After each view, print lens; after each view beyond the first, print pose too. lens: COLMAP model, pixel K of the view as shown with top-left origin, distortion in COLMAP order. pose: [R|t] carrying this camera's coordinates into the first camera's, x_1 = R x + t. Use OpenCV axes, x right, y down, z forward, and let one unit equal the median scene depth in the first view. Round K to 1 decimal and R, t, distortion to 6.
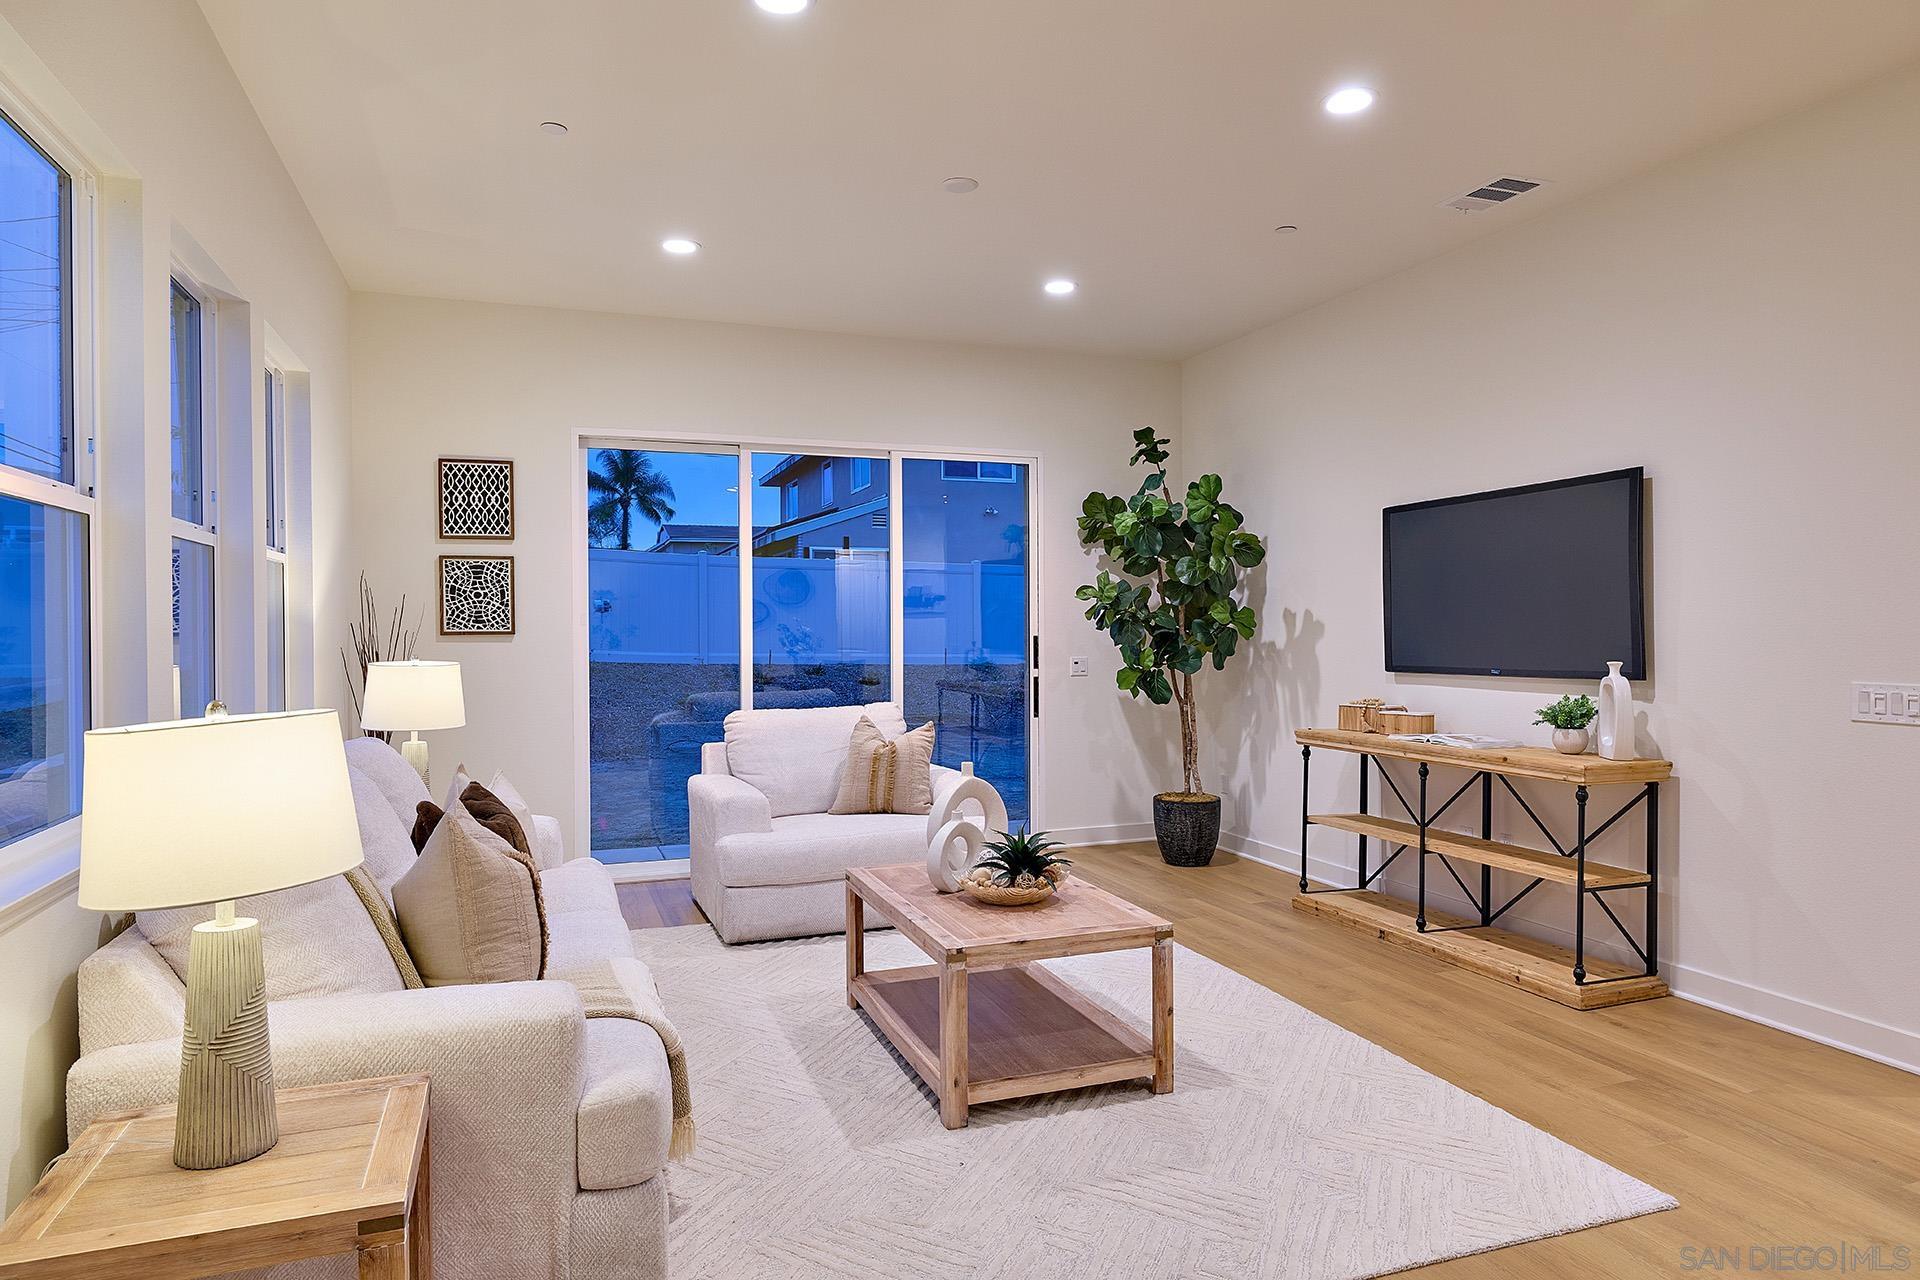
lens RADIAL K [[1138.0, 0, 953.9], [0, 1138.0, 636.8], [0, 0, 1]] dist [0.003467, -0.000863]
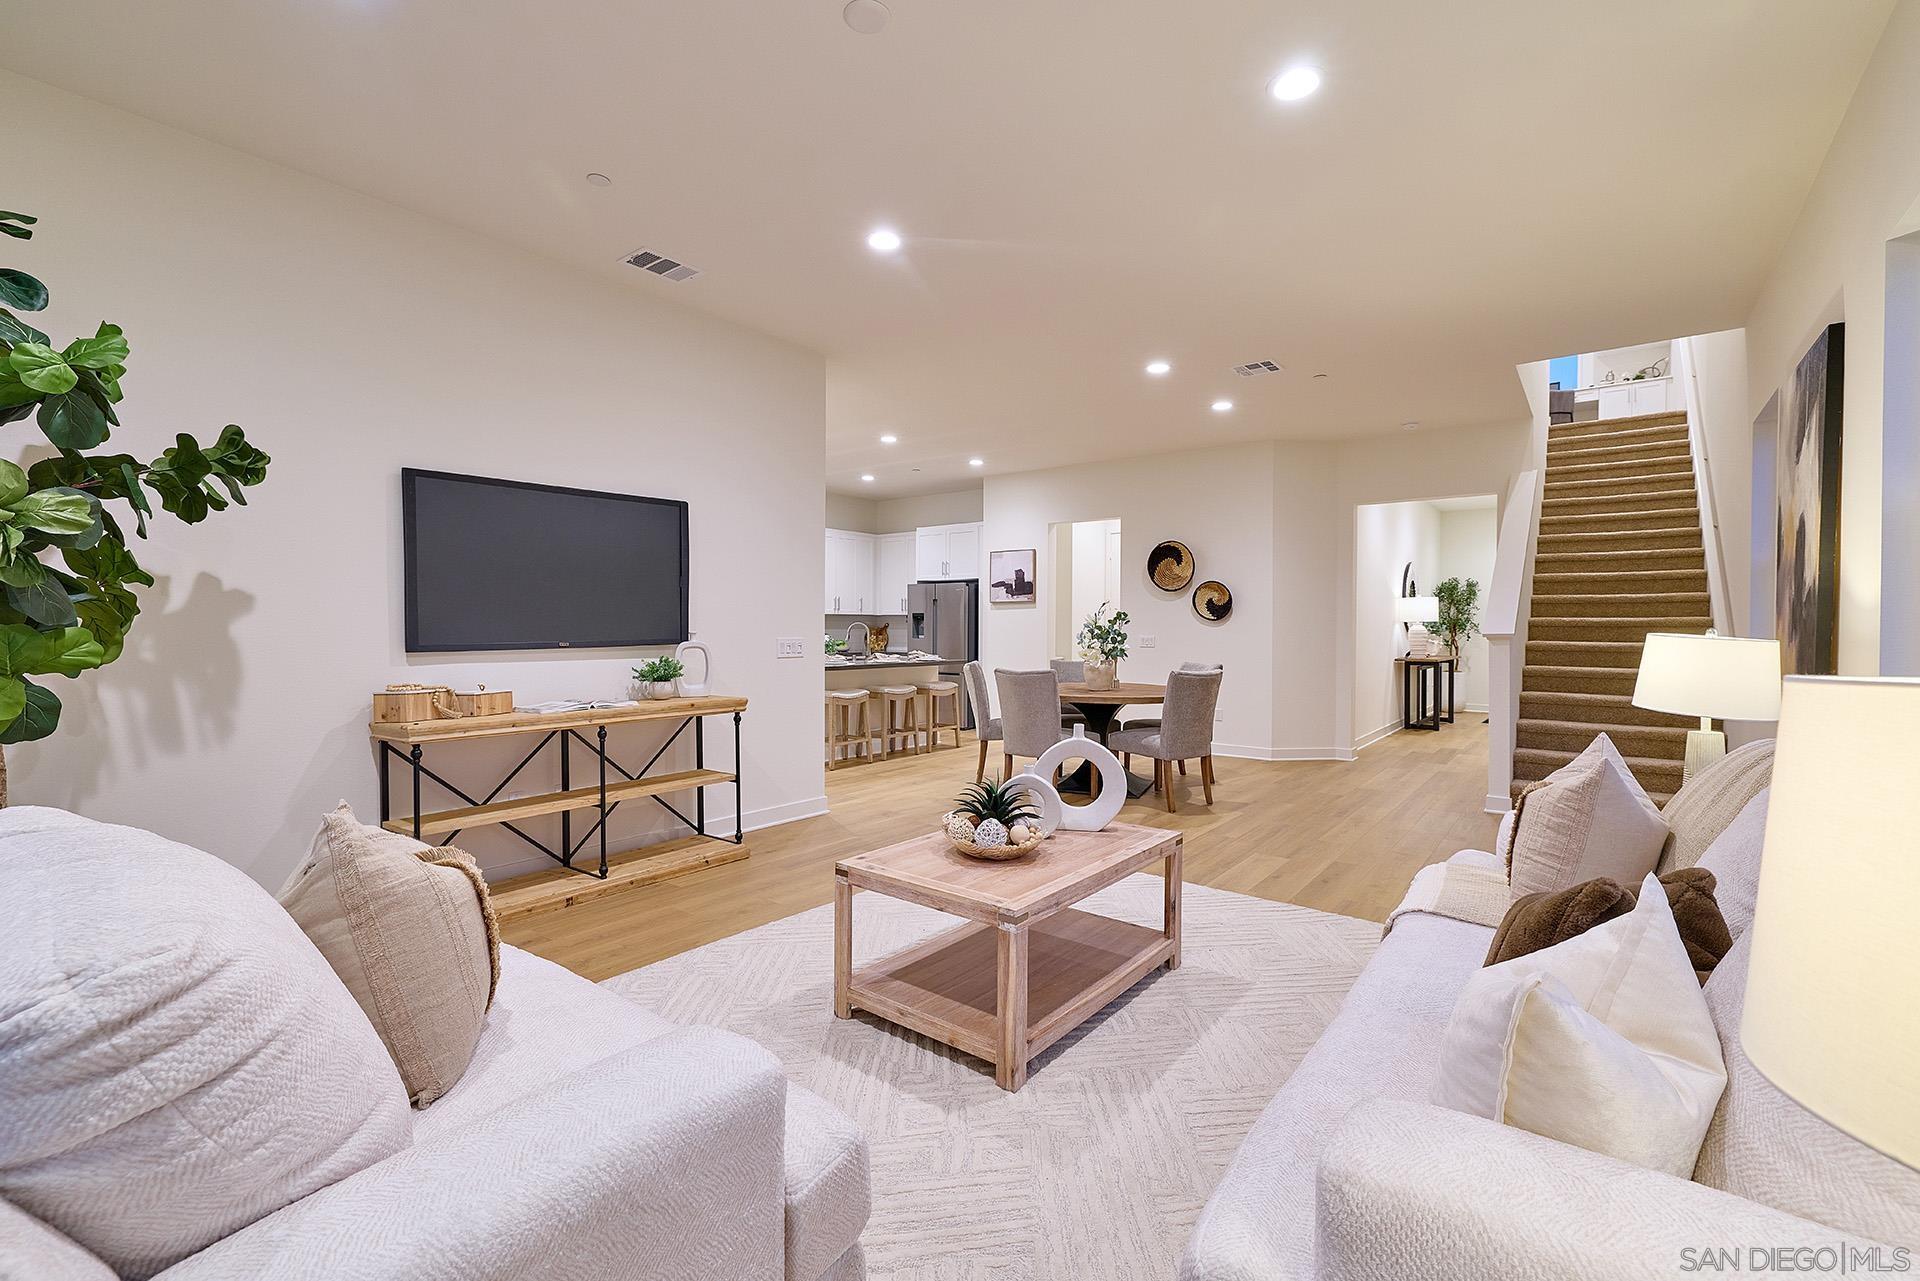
lens RADIAL K [[823.8, 0, 958.9], [0, 823.8, 640.4], [0, 0, 1]] dist [-0.004581, -0.000141]
pose [[-0.527485, -0.010094, 0.849505, -0.472667], [0.009633, 0.999794, 0.017861, 0.016353], [-0.849510, 0.017605, -0.527279, 1.174158]]
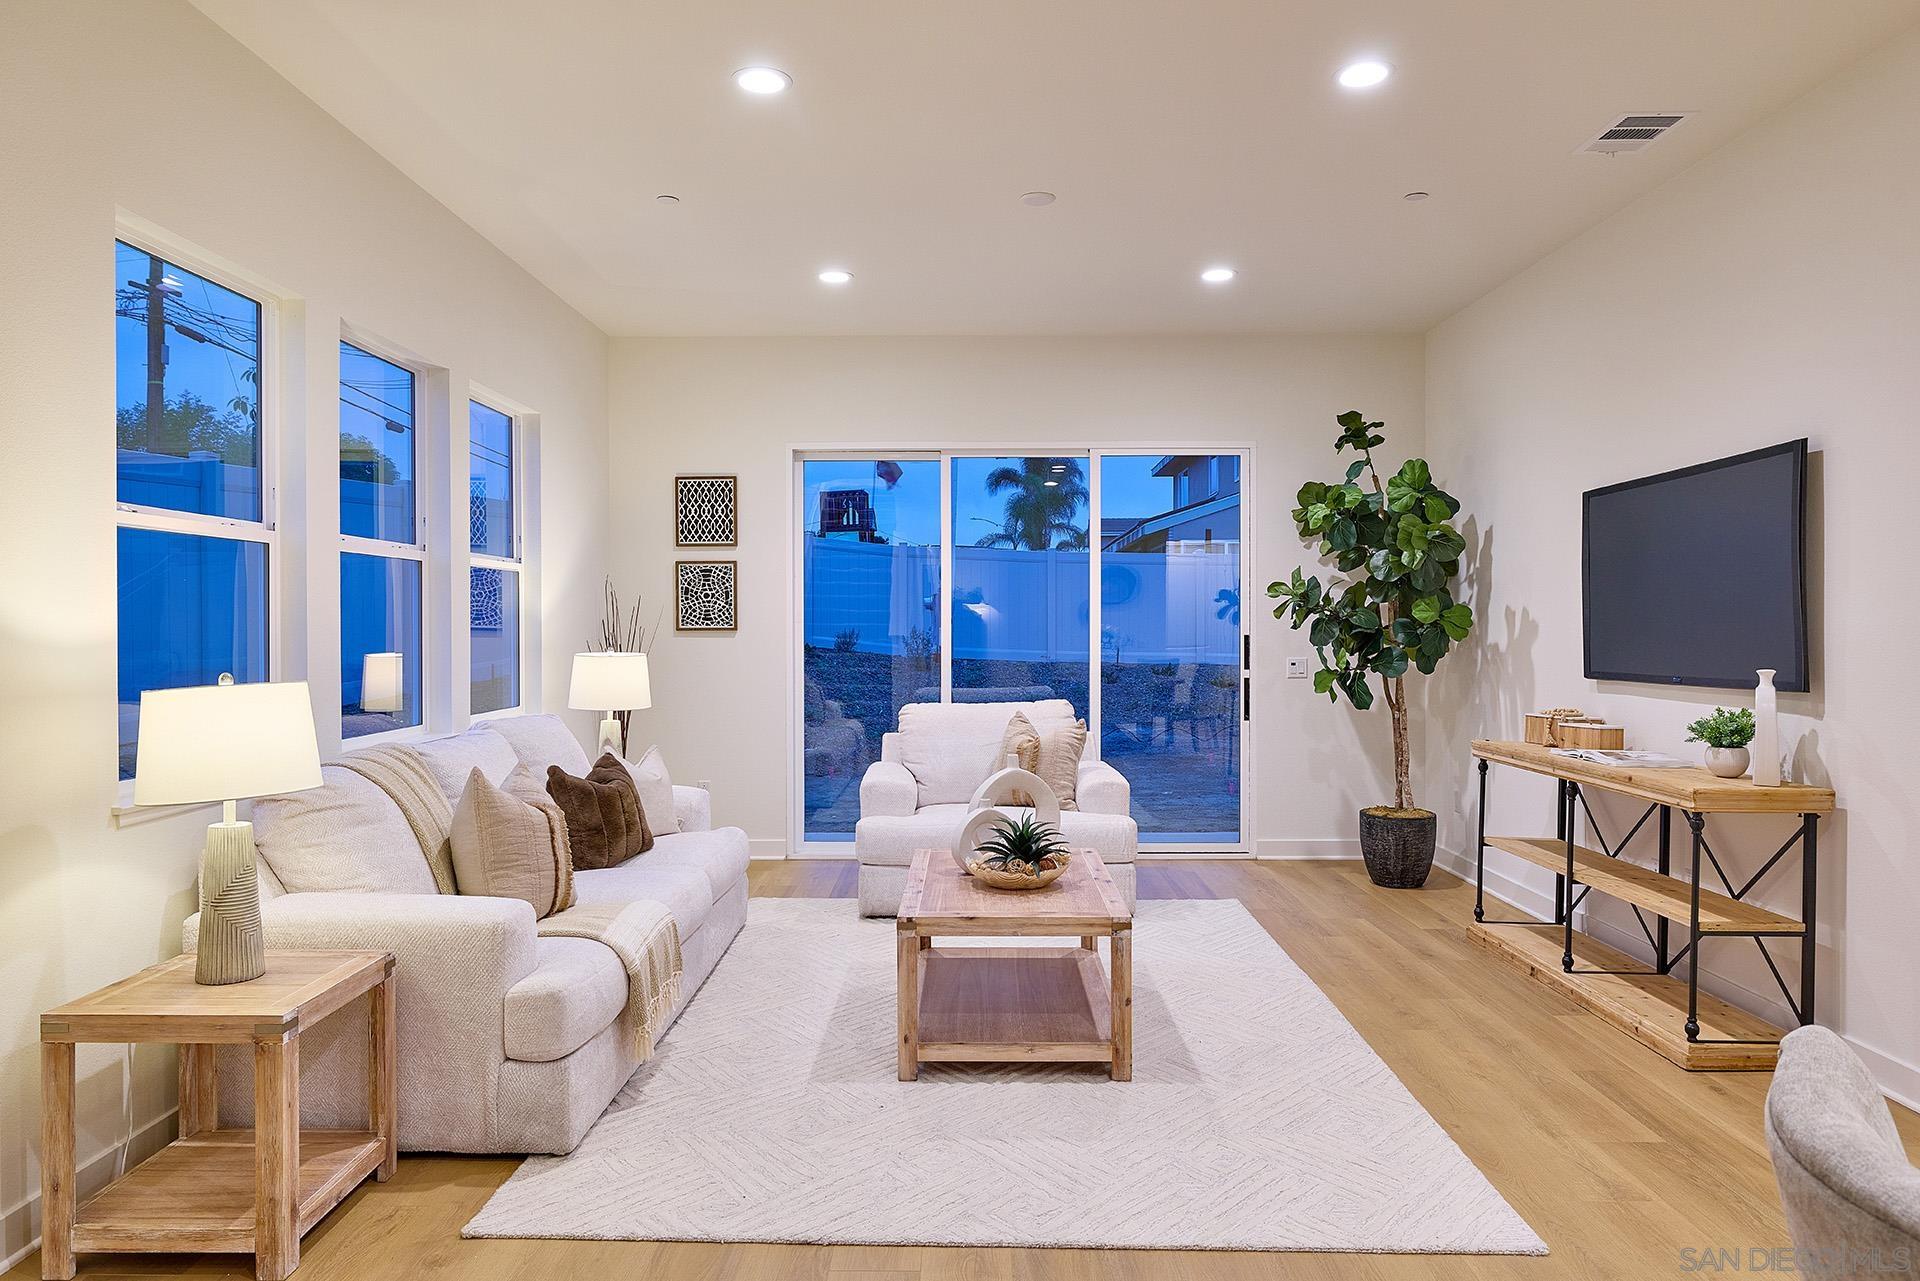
lens RADIAL K [[1213.3, 0, 956.0], [0, 1213.3, 637.0], [0, 0, 1]] dist [0.003755, -0.003002]
pose [[0.935080, 0.007684, -0.354353, 0.310997], [-0.007032, 0.999970, 0.003127, -0.001020], [0.354367, -0.000432, 0.935106, -0.054779]]
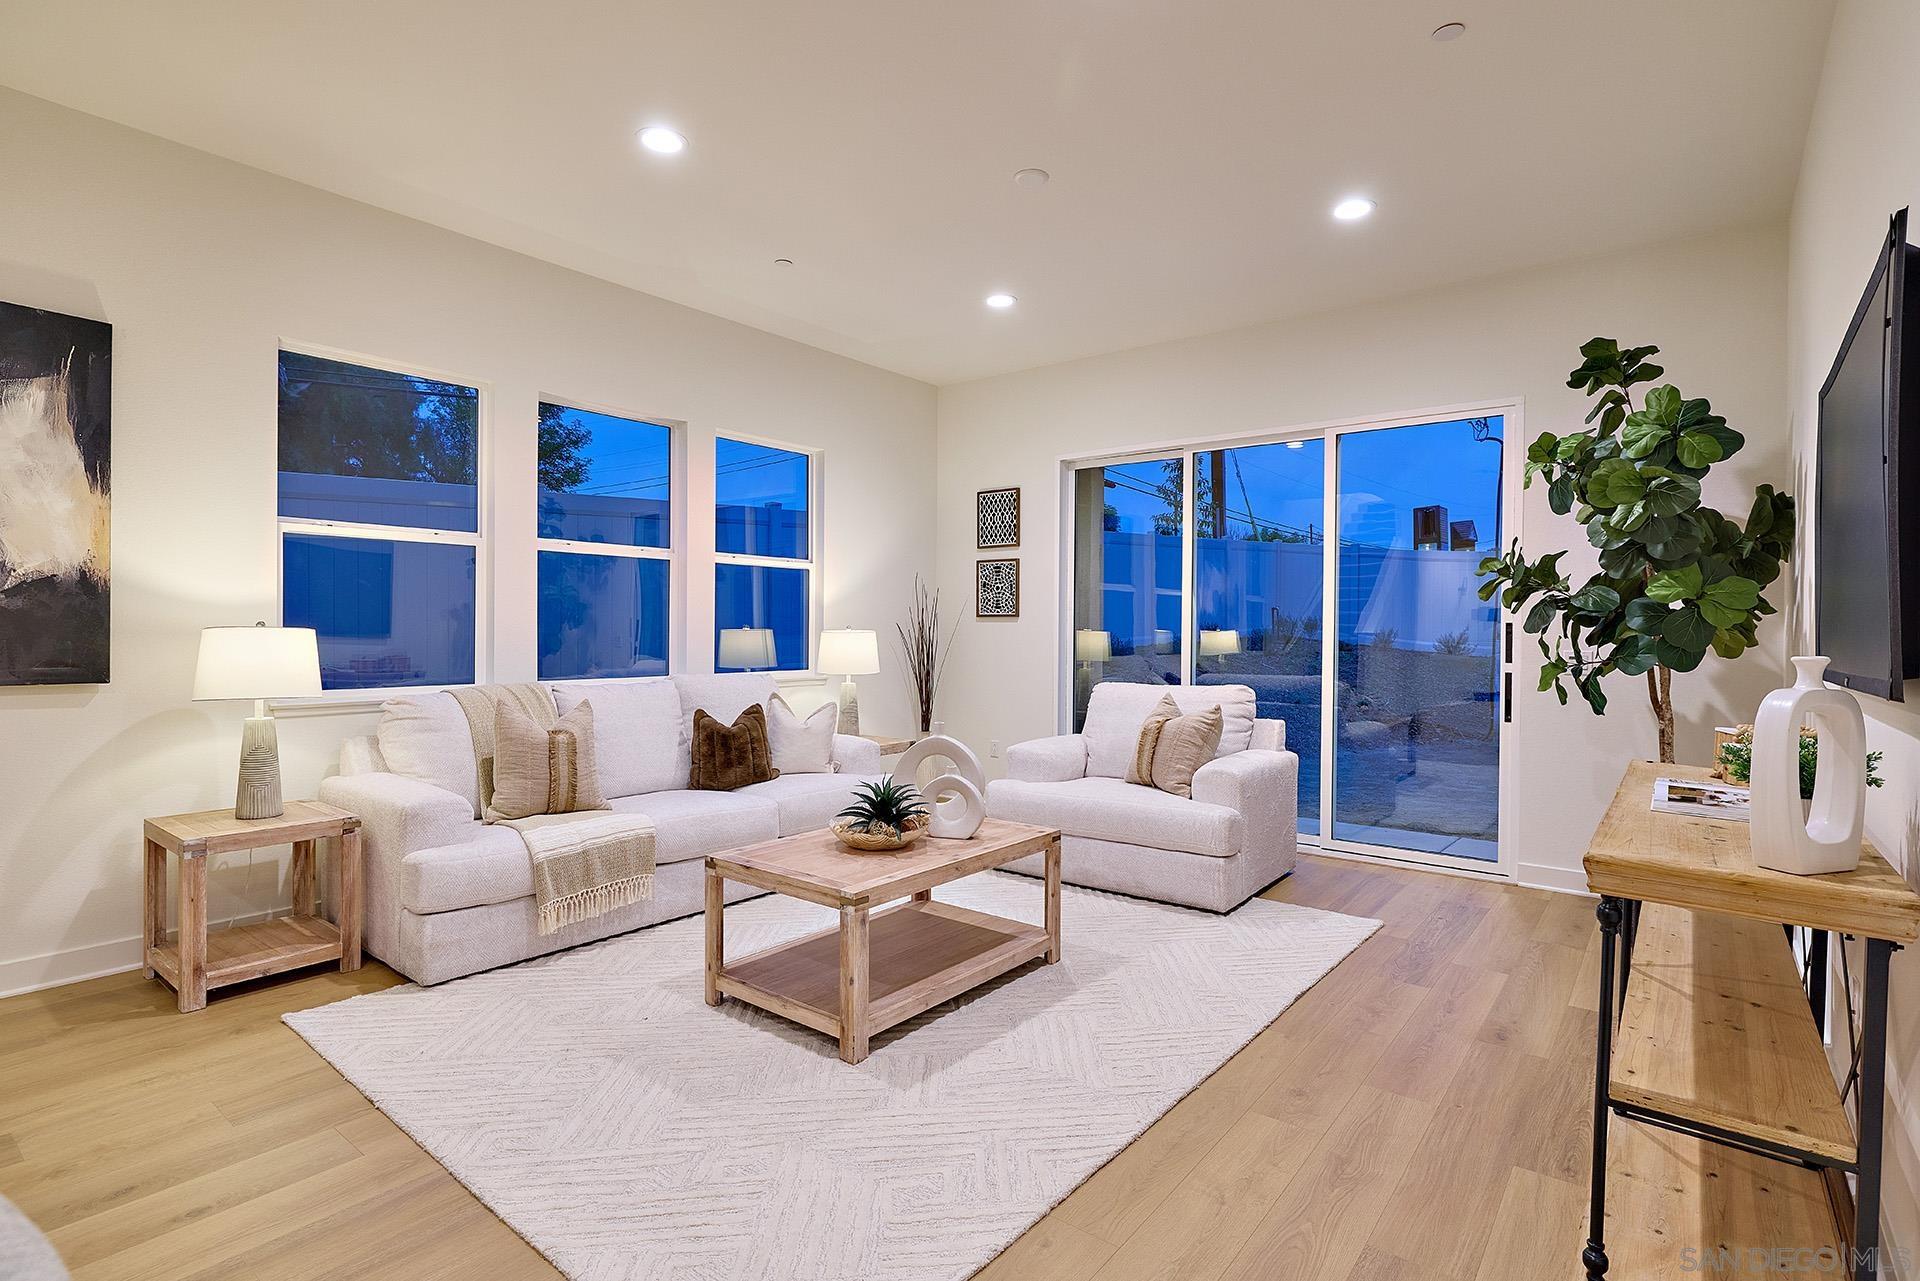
lens RADIAL K [[931.3, 0, 961.1], [0, 931.3, 638.4], [0, 0, 1]] dist [0.001657, 0.001133]
pose [[0.525112, 0.020087, -0.850796, 0.664170], [-0.020243, 0.999733, 0.011110, 0.016380], [0.850792, 0.011389, 0.525379, 0.474354]]
